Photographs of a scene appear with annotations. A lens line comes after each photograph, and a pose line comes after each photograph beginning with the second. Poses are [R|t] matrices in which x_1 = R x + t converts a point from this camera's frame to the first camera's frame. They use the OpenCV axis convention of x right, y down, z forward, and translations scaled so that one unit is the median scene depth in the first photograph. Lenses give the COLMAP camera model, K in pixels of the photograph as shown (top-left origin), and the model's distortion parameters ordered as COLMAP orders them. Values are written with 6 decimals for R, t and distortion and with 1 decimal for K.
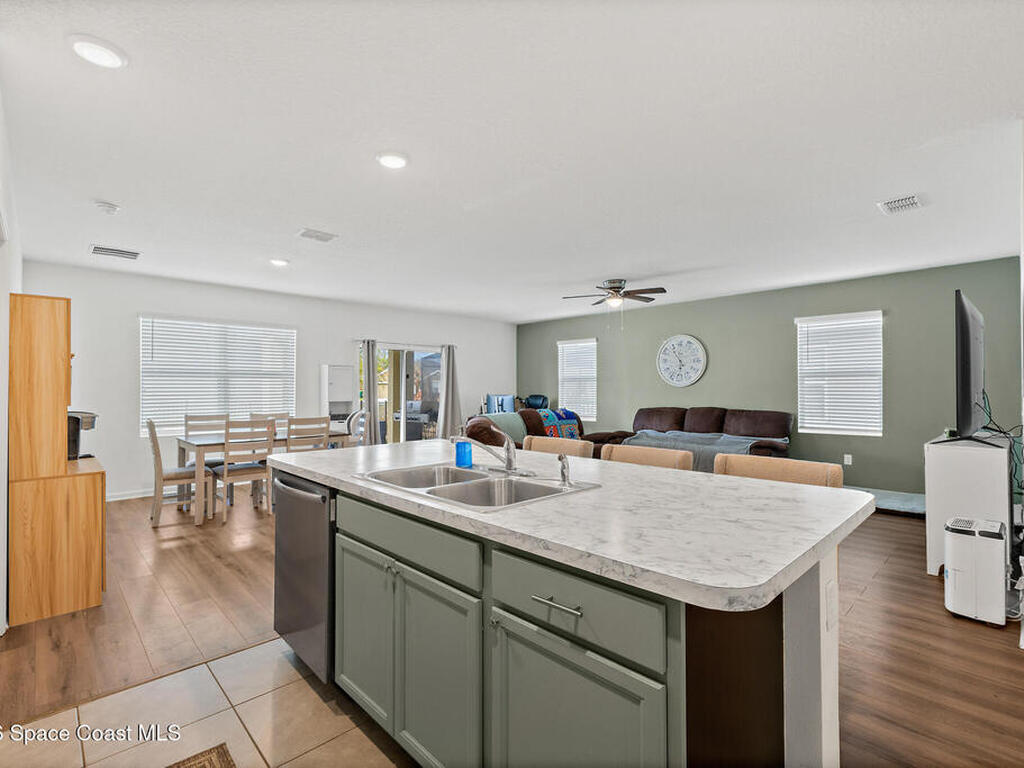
lens RADIAL K [[486.3, 0, 512.0], [0, 486.3, 384.0], [0, 0, 1]] dist [0.003415, 0.000387]
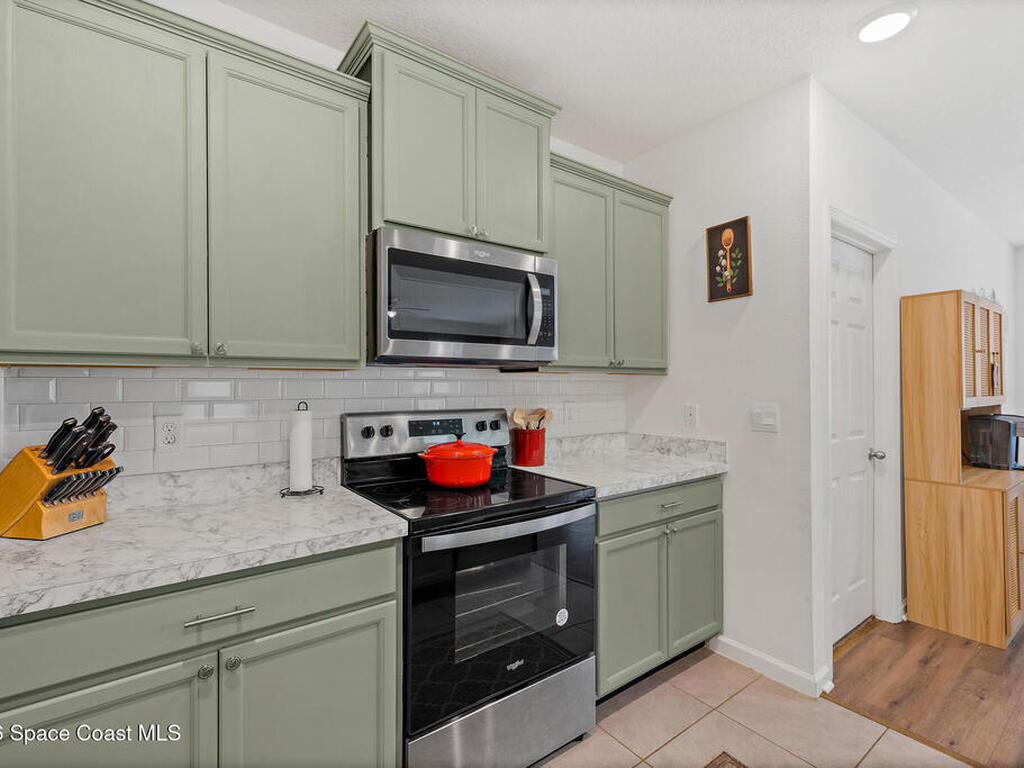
lens RADIAL K [[483.2, 0, 506.5], [0, 483.2, 381.1], [0, 0, 1]] dist [0.002267, 0.000079]
pose [[-0.142823, -0.006191, -0.989729, 0.055677], [0.010315, 0.999917, -0.007743, -0.004314], [0.989694, -0.011315, -0.142748, 0.156112]]
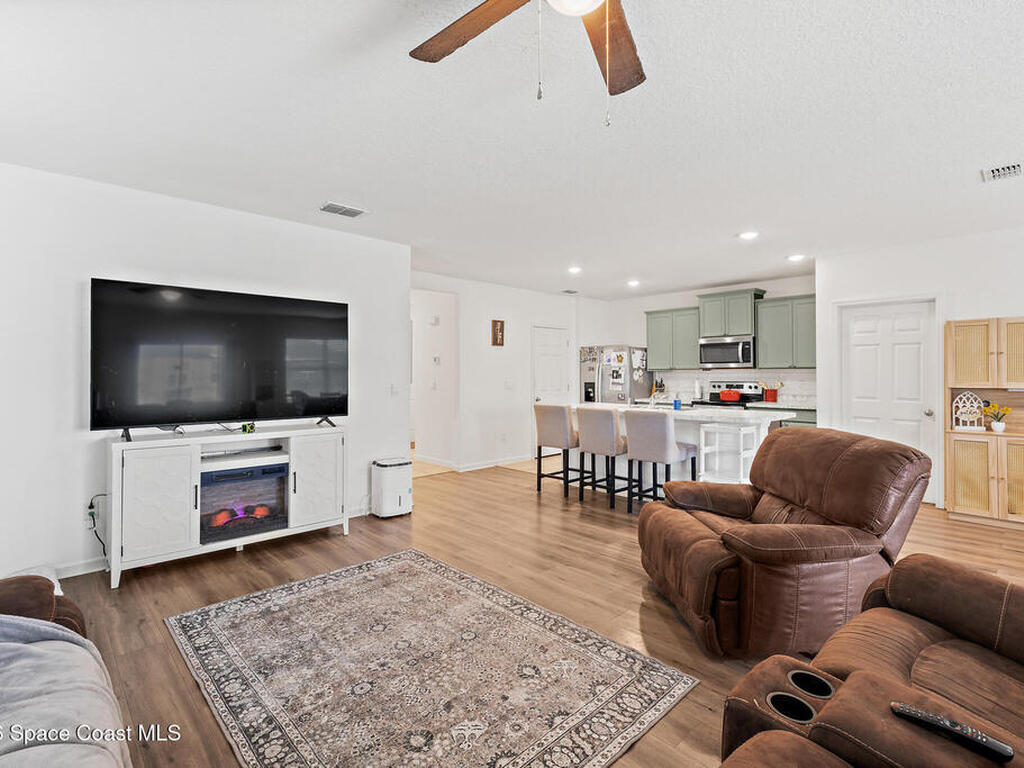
lens RADIAL K [[496.2, 0, 510.7], [0, 496.2, 369.3], [0, 0, 1]] dist [0.001853, 0.000043]
pose [[-0.999841, 0.002875, 0.017616, 0.215572], [0.002496, 0.999766, -0.021502, 0.006060], [-0.017674, -0.021454, -0.999614, 1.097719]]
